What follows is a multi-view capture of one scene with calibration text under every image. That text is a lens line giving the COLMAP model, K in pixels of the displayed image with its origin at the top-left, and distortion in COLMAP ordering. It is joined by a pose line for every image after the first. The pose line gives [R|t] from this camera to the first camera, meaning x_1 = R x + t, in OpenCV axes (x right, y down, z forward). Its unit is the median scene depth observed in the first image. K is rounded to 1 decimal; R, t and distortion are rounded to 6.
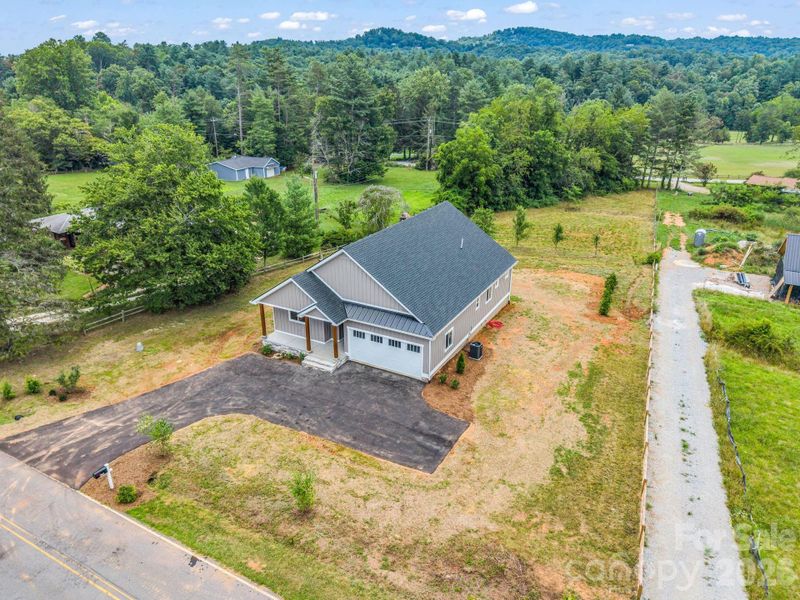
lens RADIAL K [[545.8, 0, 400.0], [0, 545.8, 300.0], [0, 0, 1]] dist [0.025980, -0.003808]
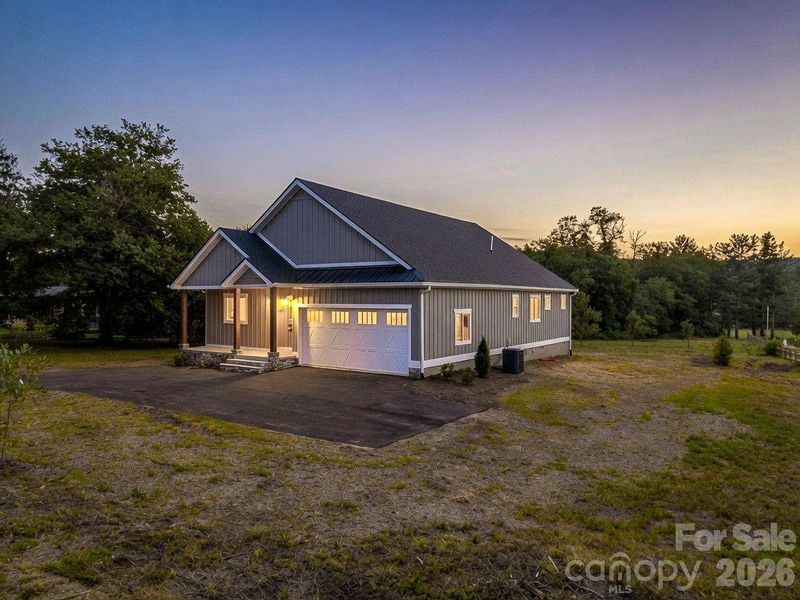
lens RADIAL K [[545.8, 0, 400.0], [0, 545.8, 300.0], [0, 0, 1]] dist [0.025980, -0.003808]
pose [[0.993540, -0.001467, -0.113470, 0.094448], [-0.042002, 0.924150, -0.379715, 0.288986], [0.105420, 0.382028, 0.918118, 0.461422]]
